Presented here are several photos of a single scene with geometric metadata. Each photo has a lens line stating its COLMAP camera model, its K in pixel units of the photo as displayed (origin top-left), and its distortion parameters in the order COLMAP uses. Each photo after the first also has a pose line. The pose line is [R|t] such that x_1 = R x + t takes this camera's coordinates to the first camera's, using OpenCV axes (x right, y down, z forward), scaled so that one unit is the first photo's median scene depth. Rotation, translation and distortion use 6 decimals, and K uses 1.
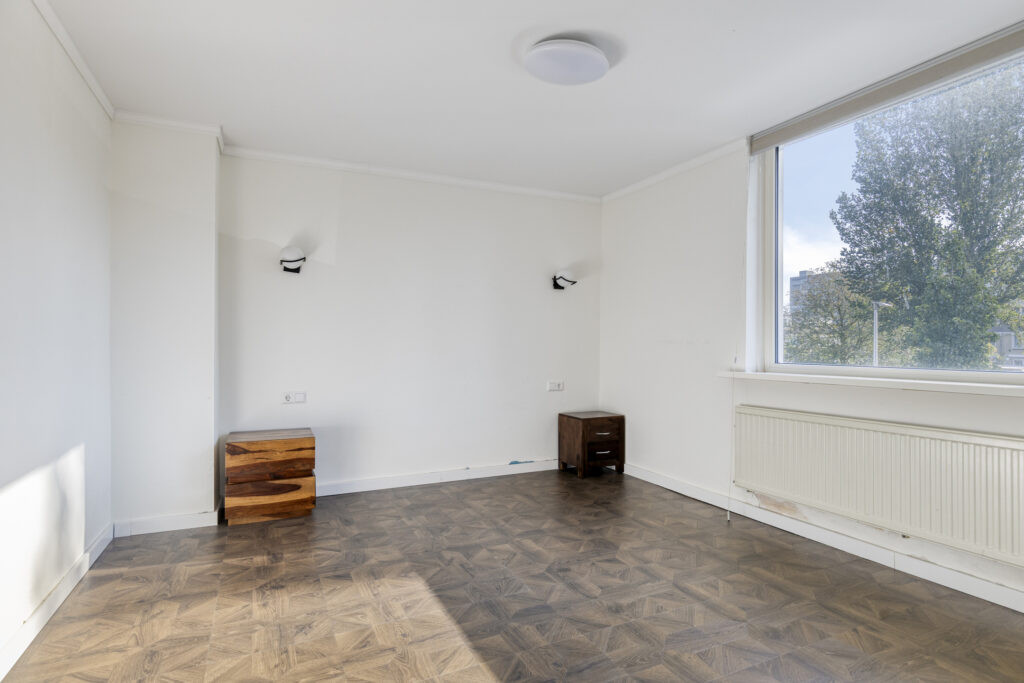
lens RADIAL K [[537.1, 0, 511.6], [0, 537.1, 343.0], [0, 0, 1]] dist [-0.002644, -0.000714]
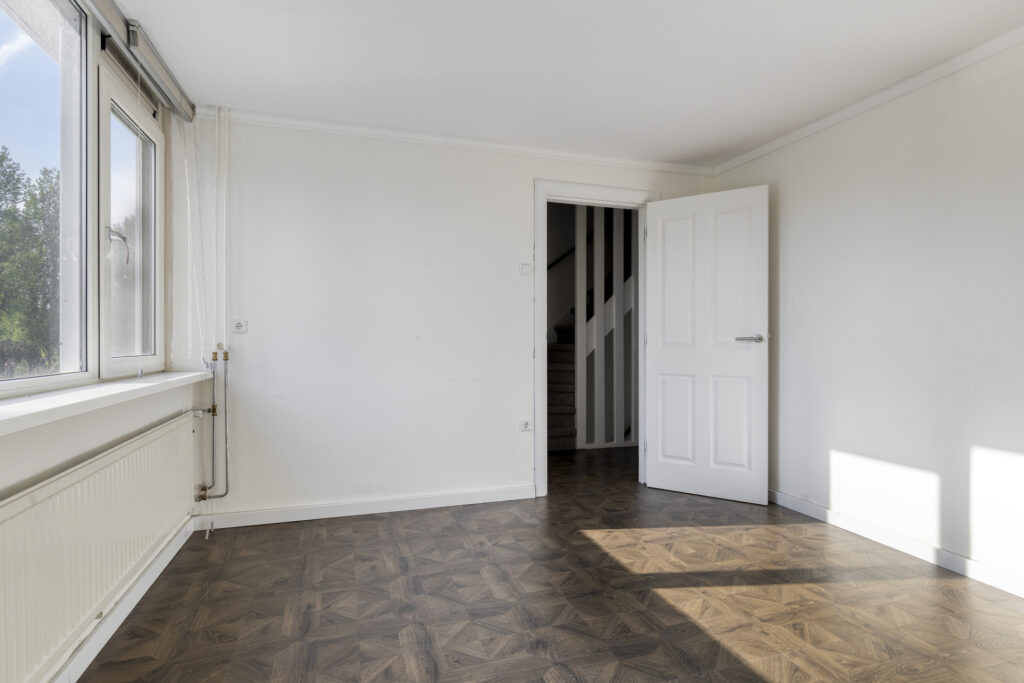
lens RADIAL K [[537.1, 0, 512.3], [0, 537.1, 340.7], [0, 0, 1]] dist [-0.002644, -0.000714]
pose [[-0.992057, 0.001642, 0.125775, 0.137040], [0.001069, 0.999989, -0.004621, 0.007273], [-0.125781, -0.004450, -0.992048, 2.031874]]
